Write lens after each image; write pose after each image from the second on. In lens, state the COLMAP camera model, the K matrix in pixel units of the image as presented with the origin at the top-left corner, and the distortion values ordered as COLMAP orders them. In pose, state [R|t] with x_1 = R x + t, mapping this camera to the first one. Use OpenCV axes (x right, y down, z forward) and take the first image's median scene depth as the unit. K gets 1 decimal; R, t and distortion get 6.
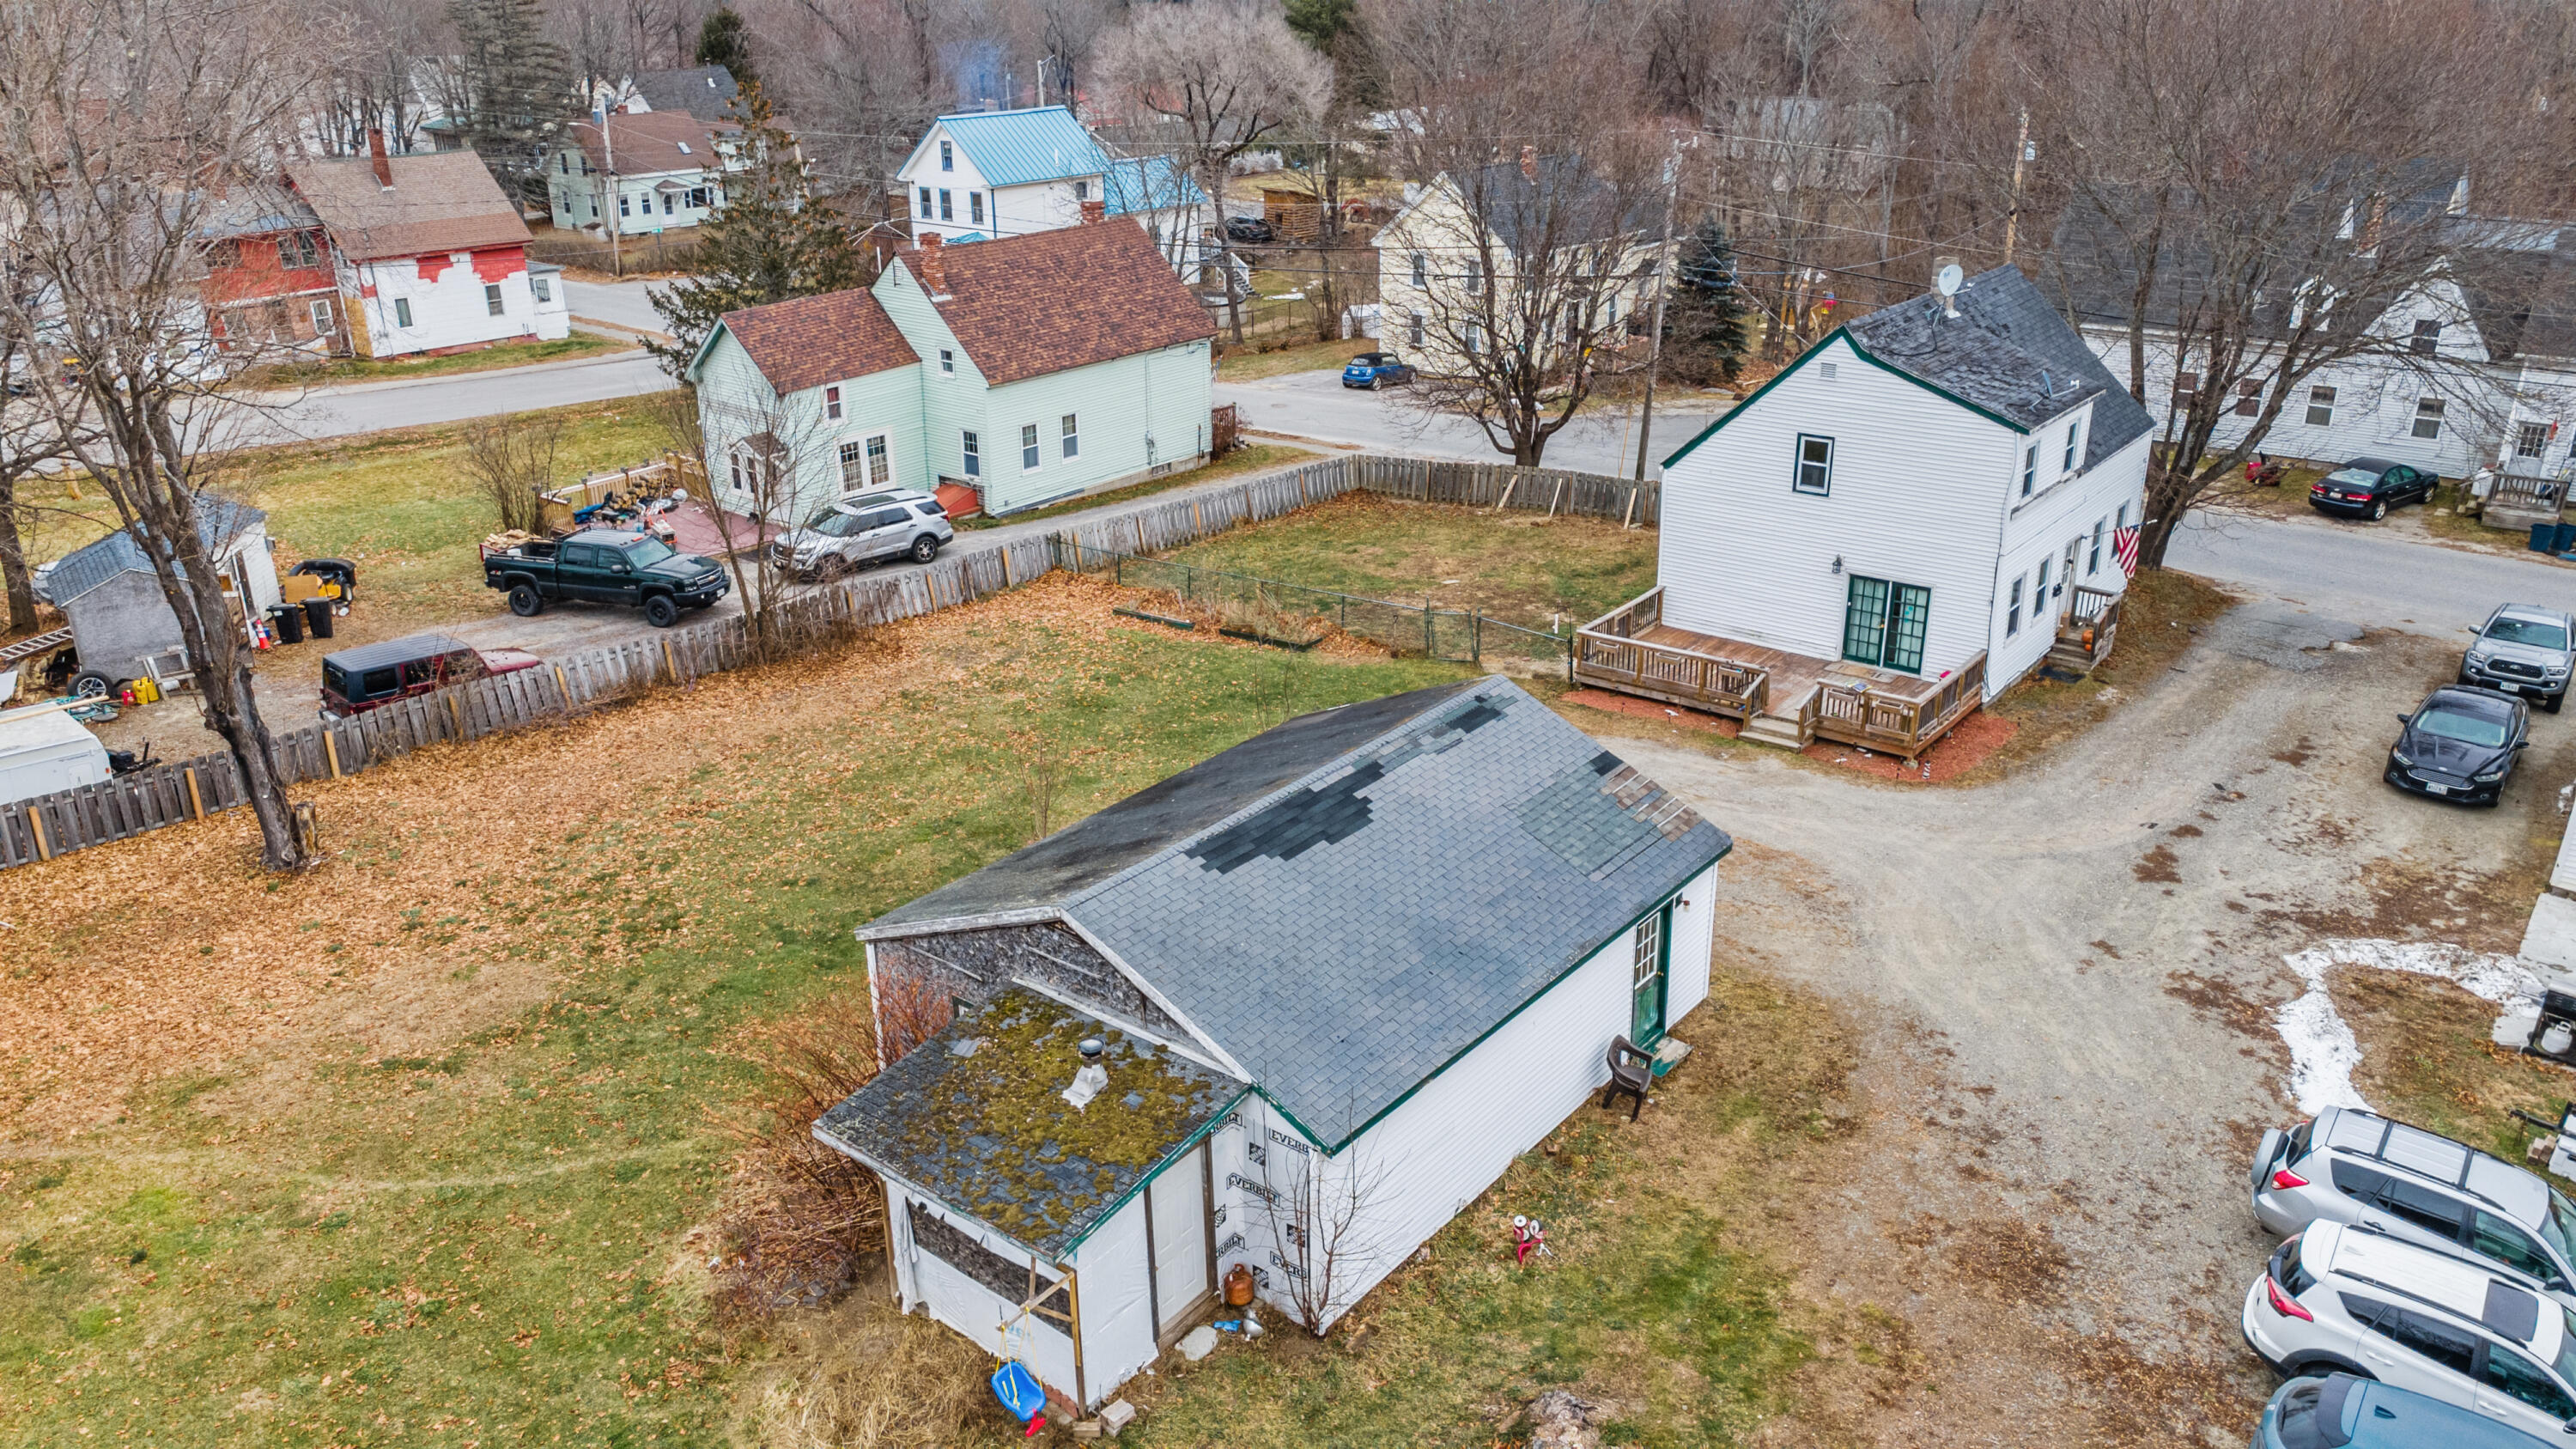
lens RADIAL K [[1855.0, 0, 1286.9], [0, 1855.0, 781.4], [0, 0, 1]] dist [0.043789, 0.002931]
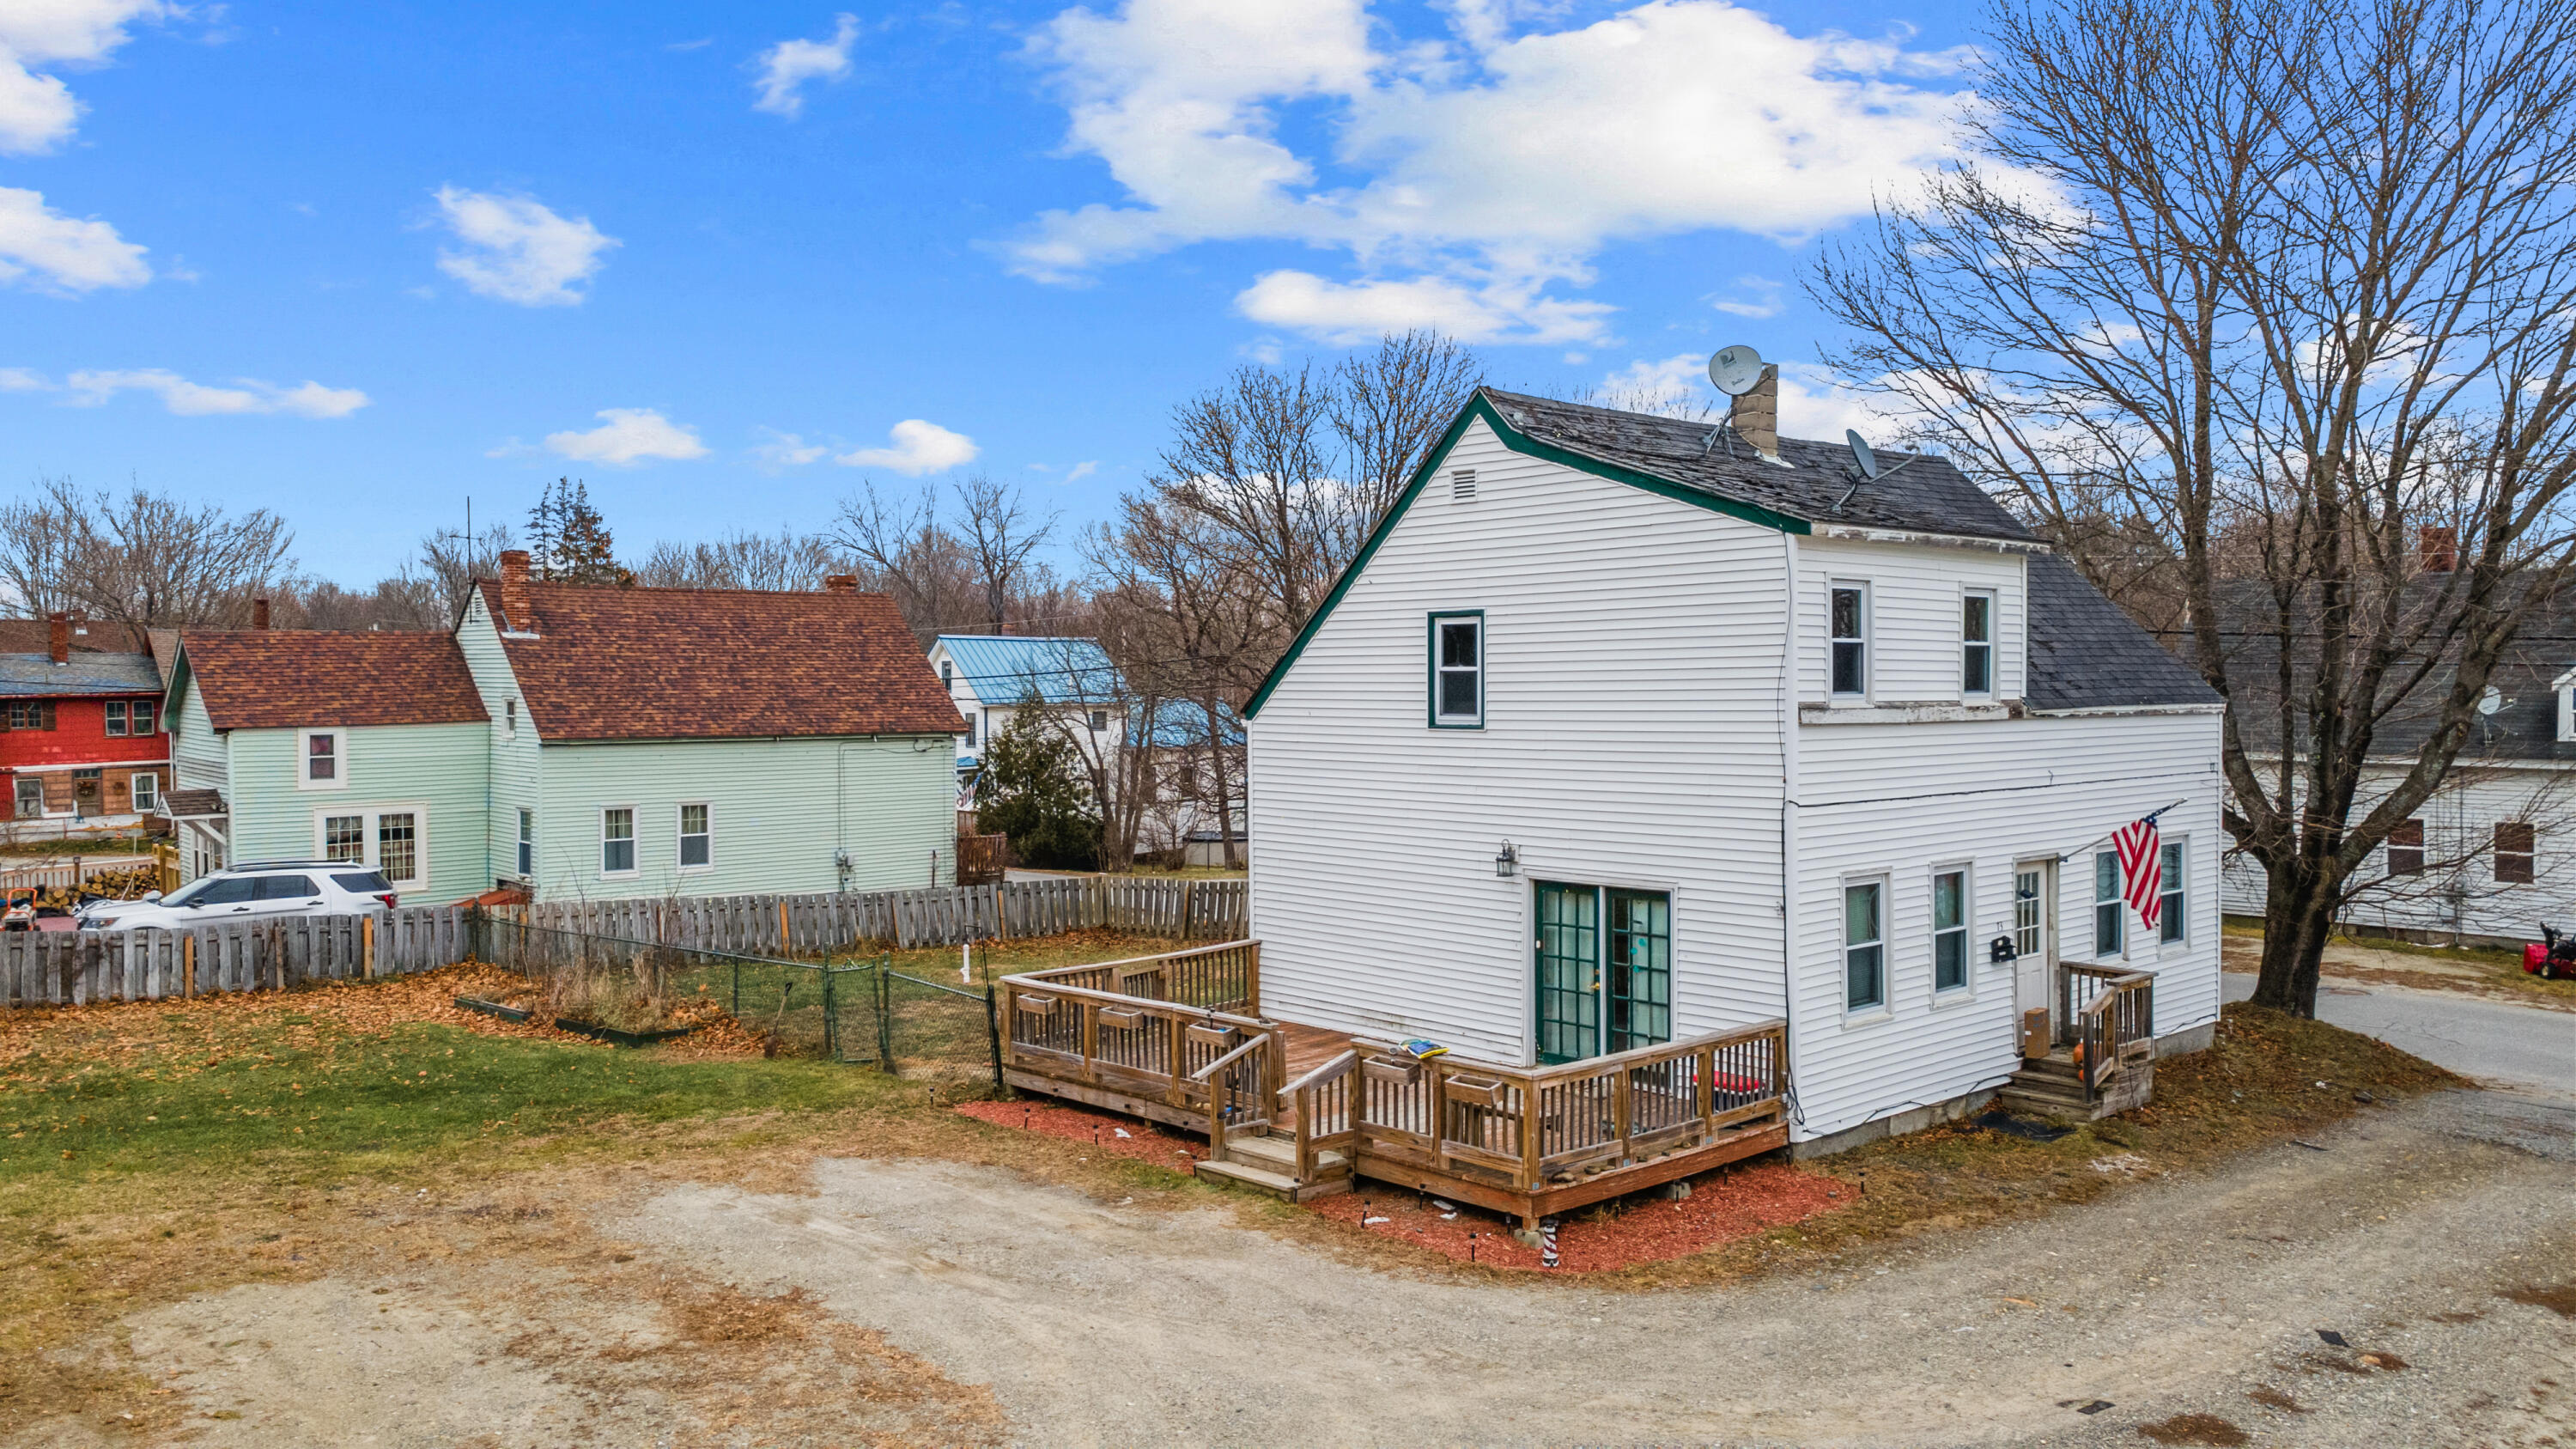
lens RADIAL K [[1855.0, 0, 1286.9], [0, 1855.0, 781.4], [0, 0, 1]] dist [0.043789, 0.002931]
pose [[0.987108, 0.016297, -0.159226, 0.315363], [-0.071954, 0.933795, -0.350500, 0.041149], [0.142973, 0.357438, 0.922928, 0.527413]]
